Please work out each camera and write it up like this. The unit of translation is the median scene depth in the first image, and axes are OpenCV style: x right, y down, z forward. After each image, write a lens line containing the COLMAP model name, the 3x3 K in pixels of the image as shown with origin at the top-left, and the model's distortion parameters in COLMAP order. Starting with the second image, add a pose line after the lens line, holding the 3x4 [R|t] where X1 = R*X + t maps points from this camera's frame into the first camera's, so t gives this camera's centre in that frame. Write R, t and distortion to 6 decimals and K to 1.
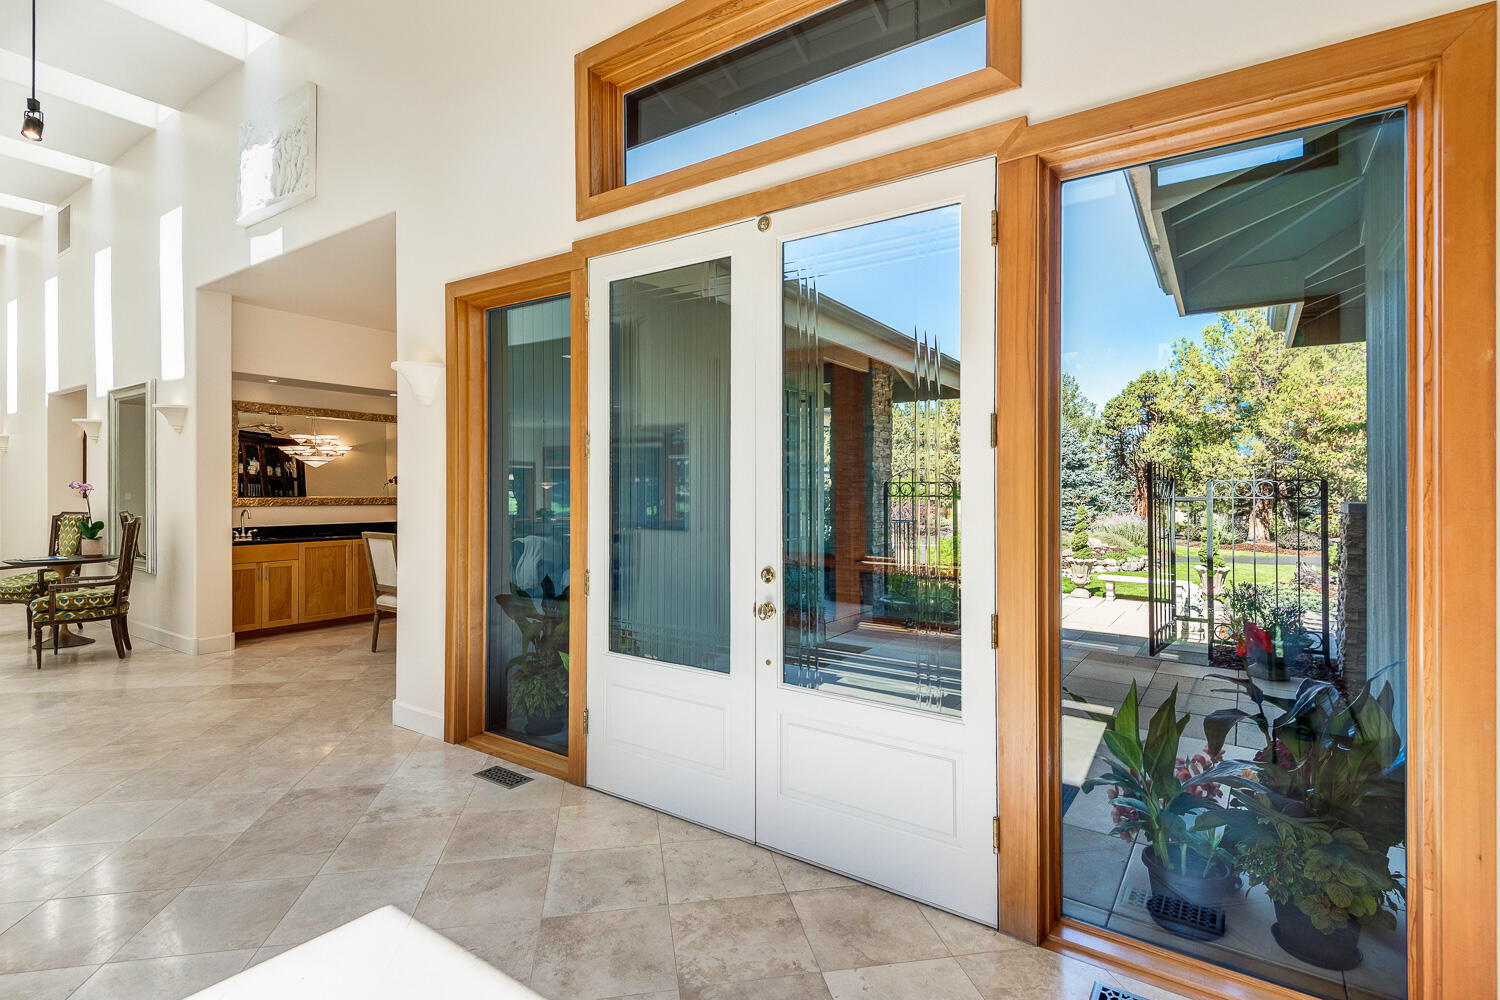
lens RADIAL K [[699.5, 0, 752.3], [0, 699.5, 481.8], [0, 0, 1]] dist [0.036738, -0.024870]
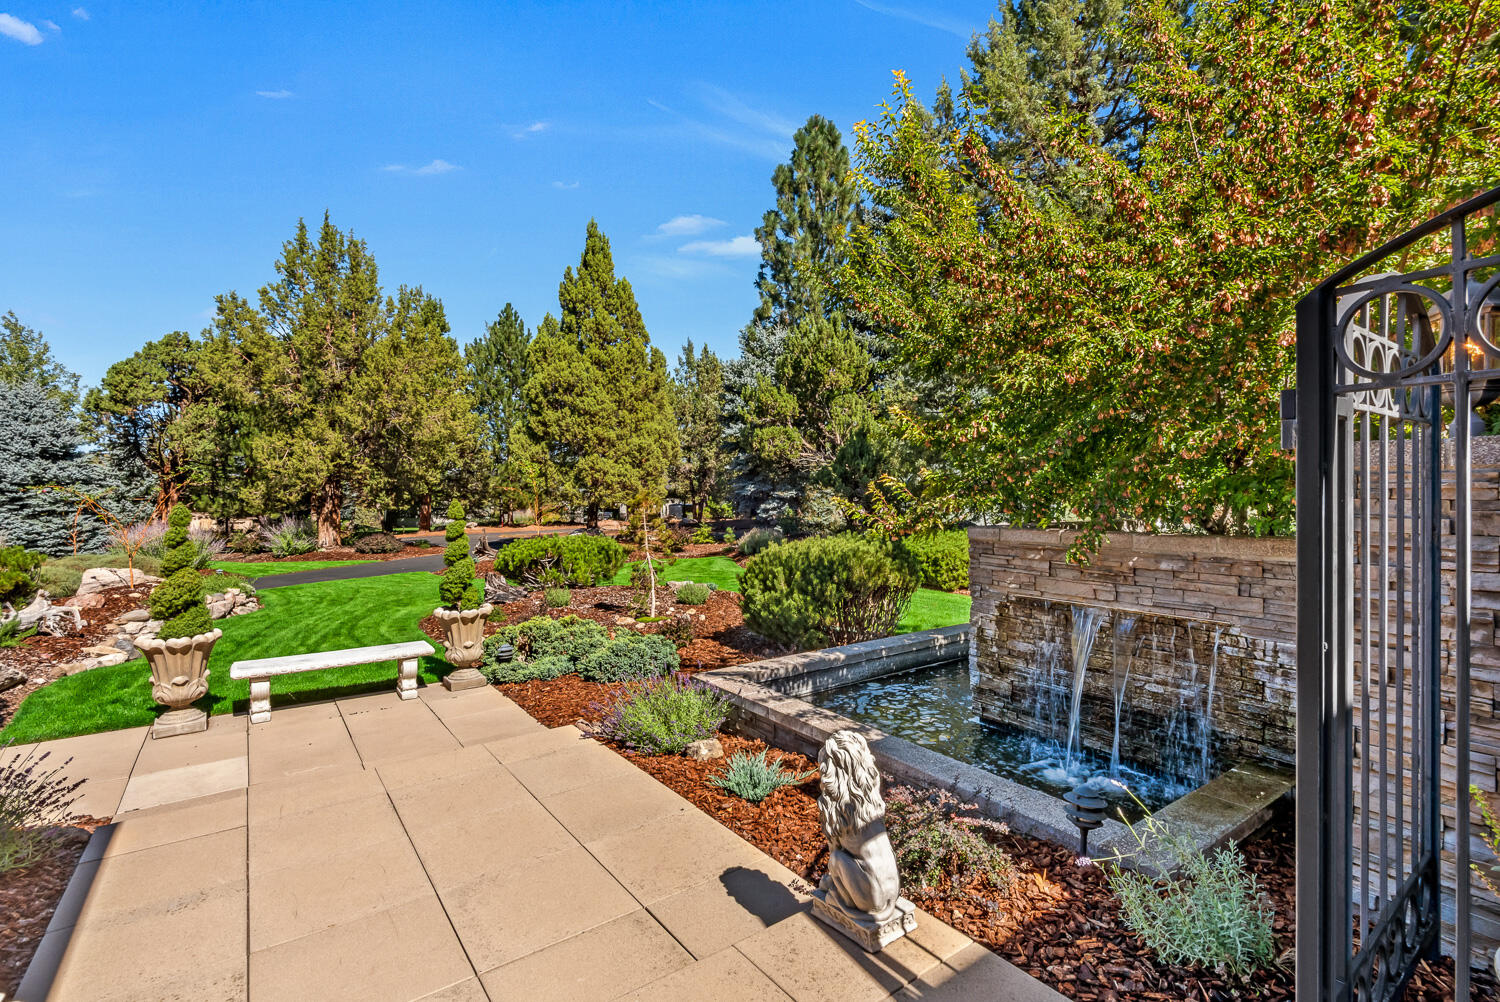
lens RADIAL K [[699.5, 0, 752.3], [0, 699.5, 482.8], [0, 0, 1]] dist [0.036738, -0.024870]
pose [[0.337507, 0.002211, 0.941320, 0.065243], [0.002673, 0.999991, -0.003307, 0.007687], [-0.941319, 0.003632, 0.337498, 0.188209]]
